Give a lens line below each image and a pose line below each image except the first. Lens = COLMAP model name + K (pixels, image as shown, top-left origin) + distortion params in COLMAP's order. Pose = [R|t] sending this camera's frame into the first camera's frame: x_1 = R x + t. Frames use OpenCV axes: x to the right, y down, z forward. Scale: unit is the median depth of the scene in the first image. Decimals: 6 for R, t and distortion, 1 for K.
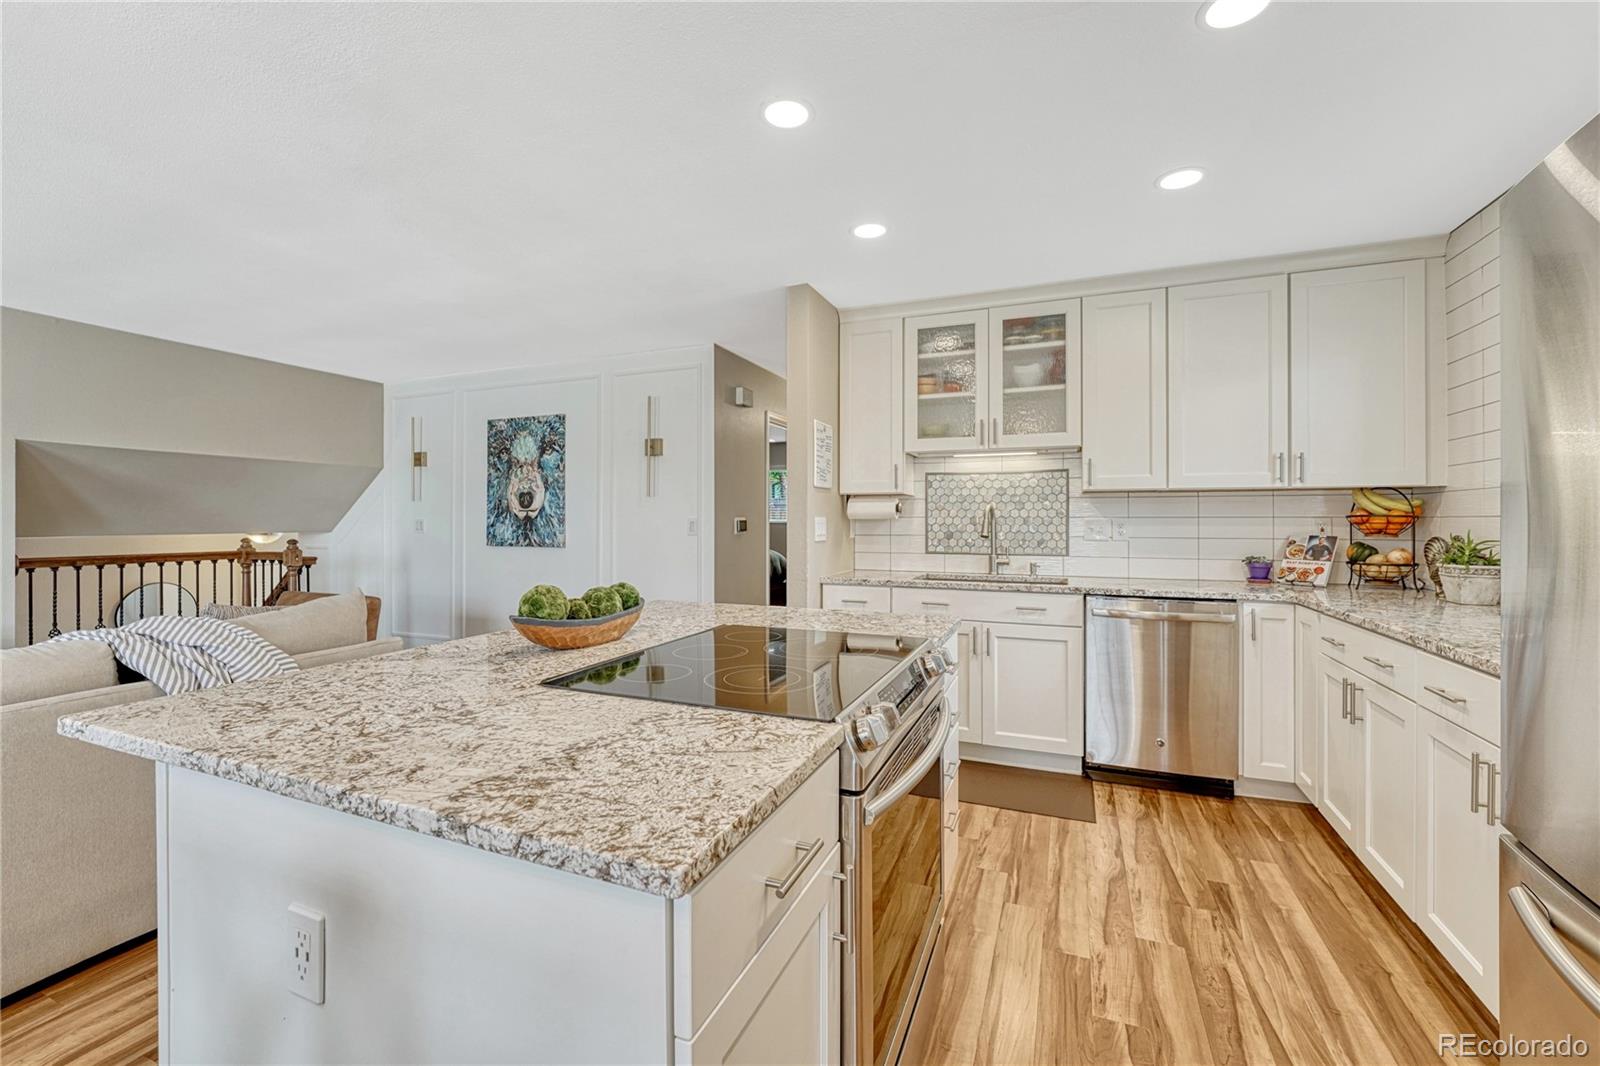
lens RADIAL K [[657.9, 0, 795.8], [0, 657.9, 523.5], [0, 0, 1]] dist [-0.006179, 0.000794]
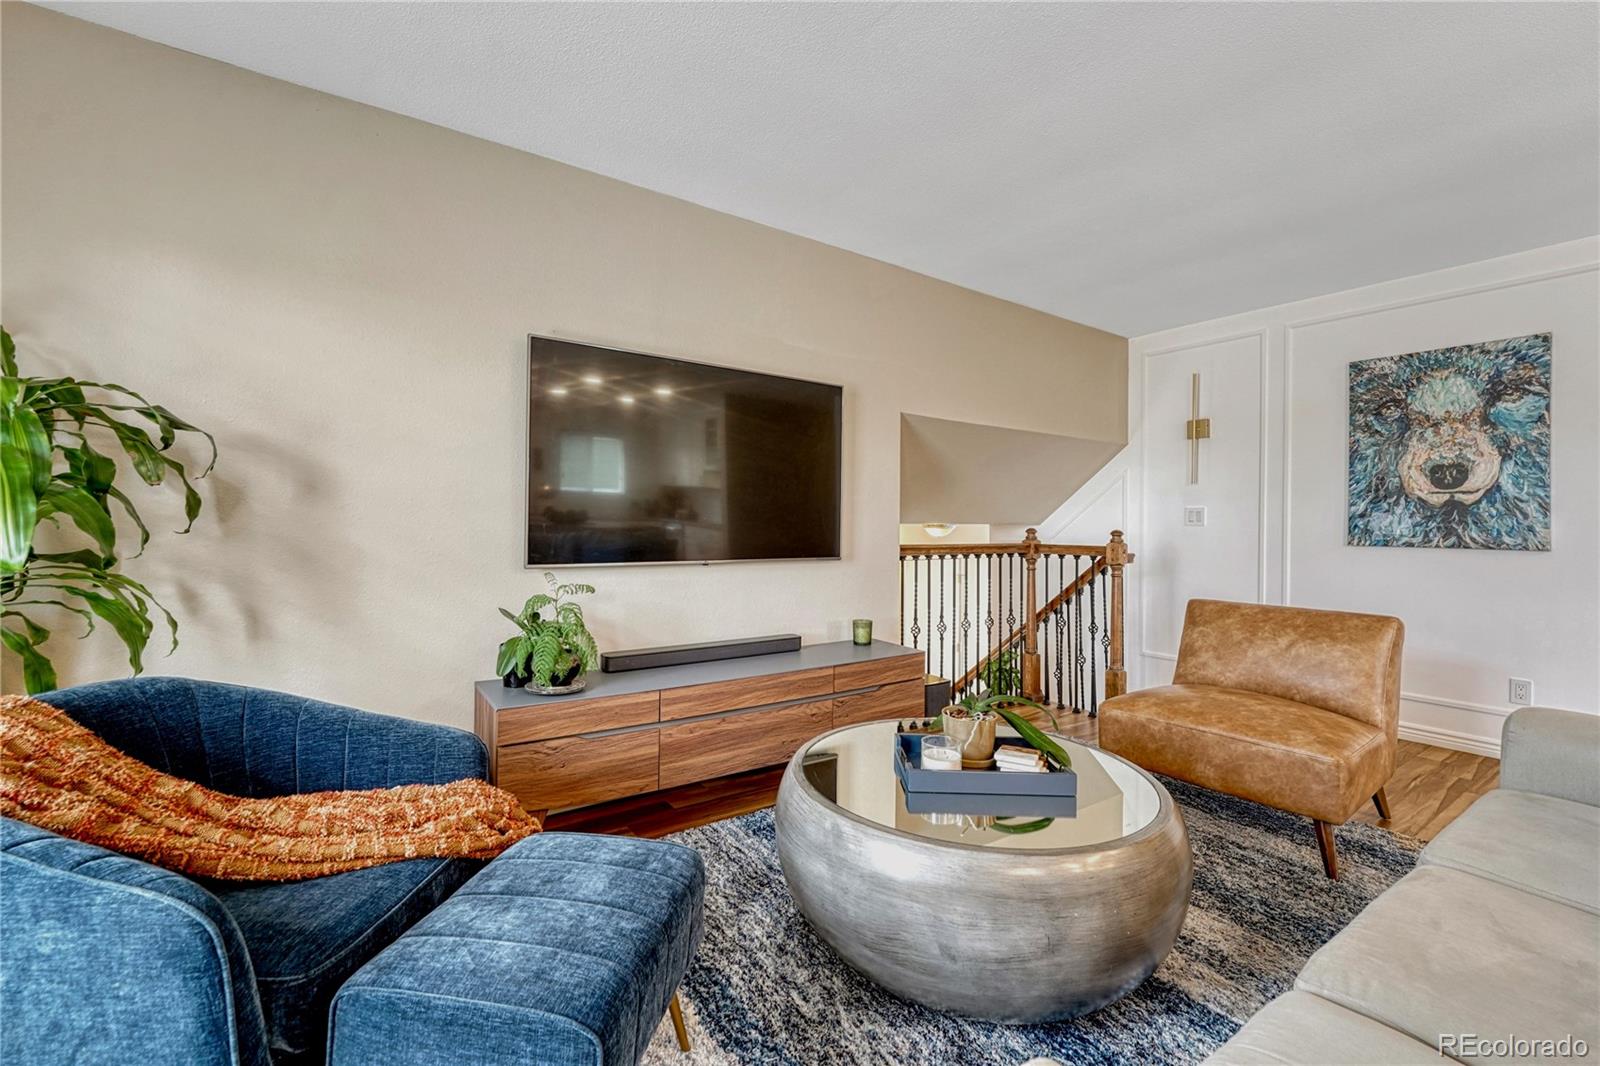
lens RADIAL K [[685.5, 0, 797.7], [0, 685.5, 522.8], [0, 0, 1]] dist [-0.013461, 0.002133]
pose [[0.844741, 0.008221, -0.535113, -0.780270], [-0.012992, 0.999902, -0.005148, 0.028963], [0.535018, 0.011301, 0.844765, 0.126039]]
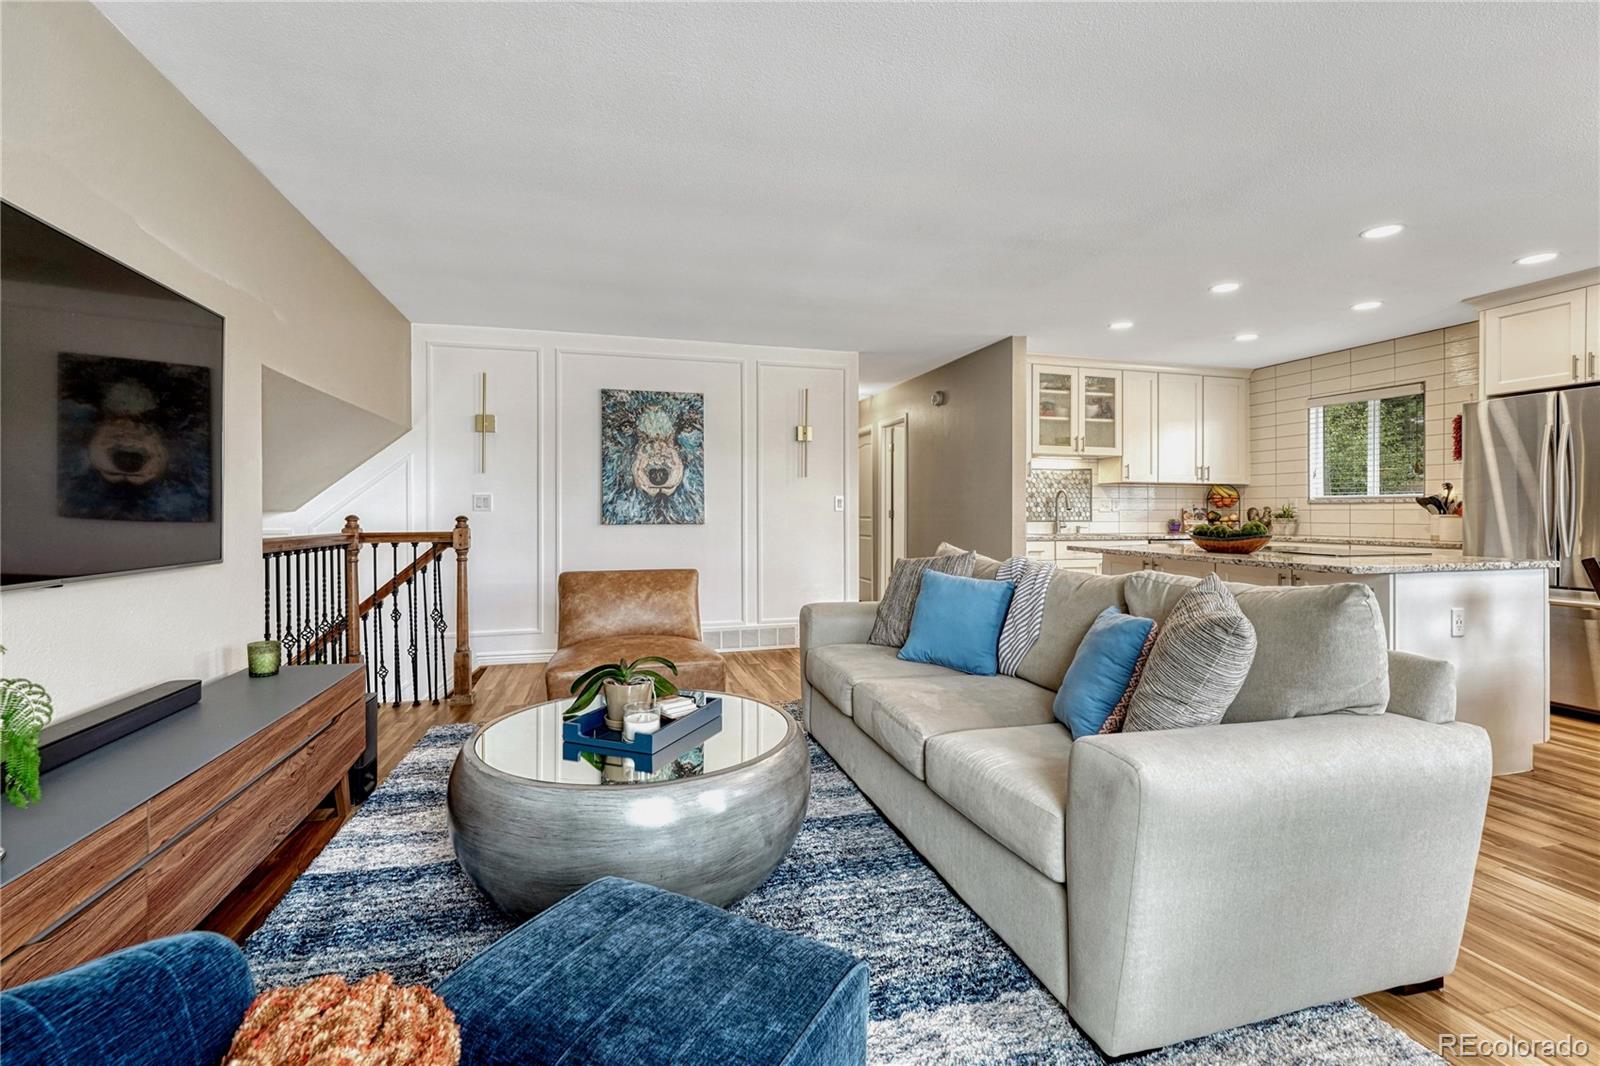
lens RADIAL K [[685.5, 0, 799.7], [0, 685.5, 518.8], [0, 0, 1]] dist [-0.013461, 0.002133]
pose [[0.786324, -0.005422, 0.617791, -1.148933], [0.003205, 0.999984, 0.004696, 0.030092], [-0.617806, -0.001713, 0.786329, 0.093393]]
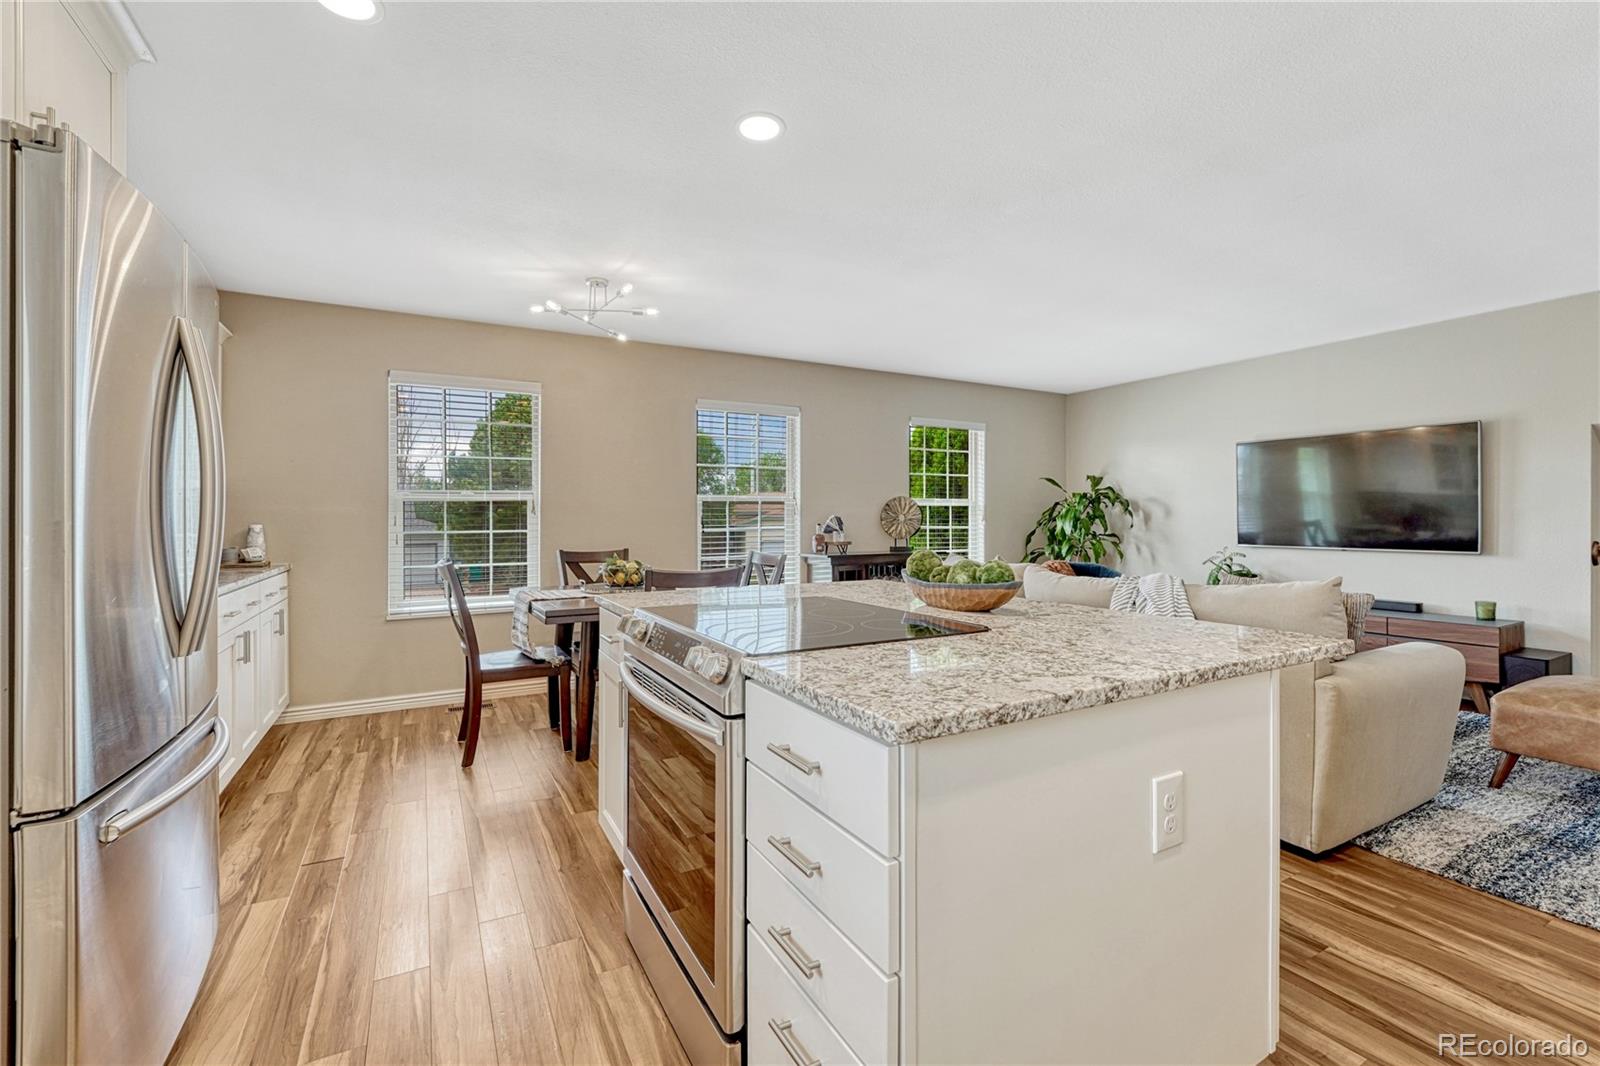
lens RADIAL K [[685.5, 0, 791.9], [0, 685.5, 519.3], [0, 0, 1]] dist [-0.013461, 0.002133]
pose [[-0.626943, 0.000572, -0.779065, 0.331596], [-0.002844, 0.999991, 0.003024, 0.013918], [0.779060, 0.004112, -0.626936, 0.676855]]
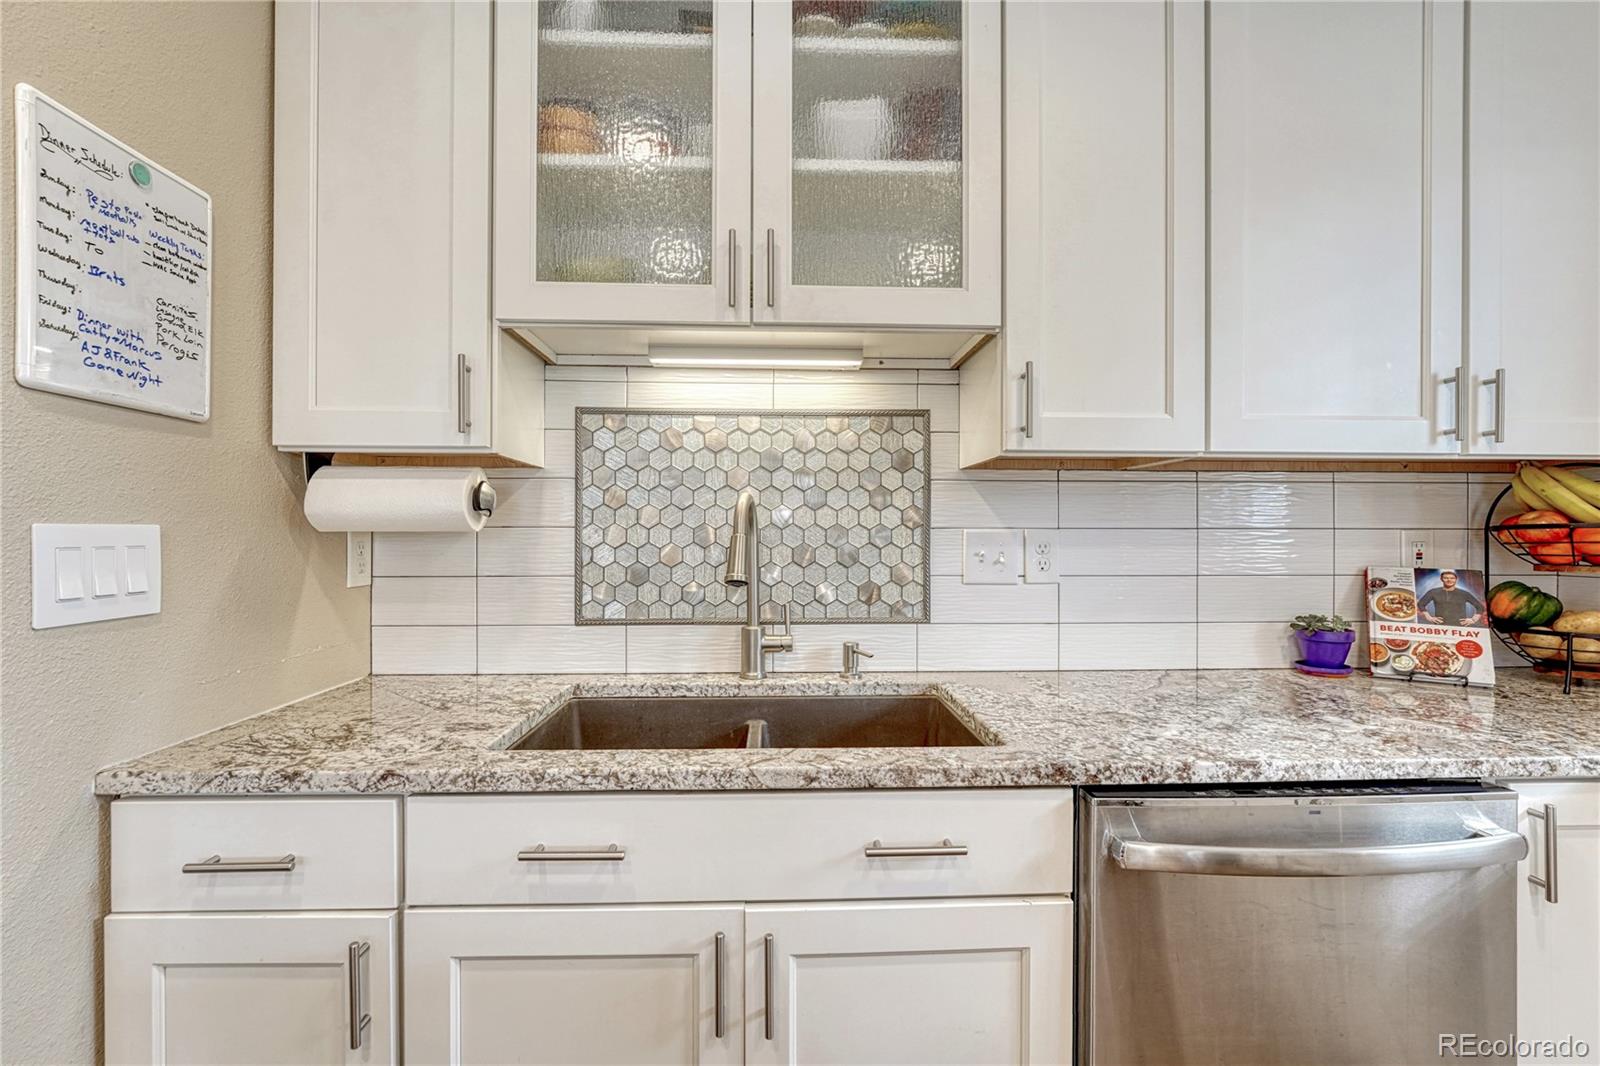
lens RADIAL K [[685.5, 0, 797.0], [0, 685.5, 530.8], [0, 0, 1]] dist [-0.013461, 0.002133]
pose [[0.910375, 0.002834, 0.413775, 0.152644], [0.001256, 0.999953, -0.009613, -0.003461], [-0.413782, 0.009271, 0.910329, 0.603076]]
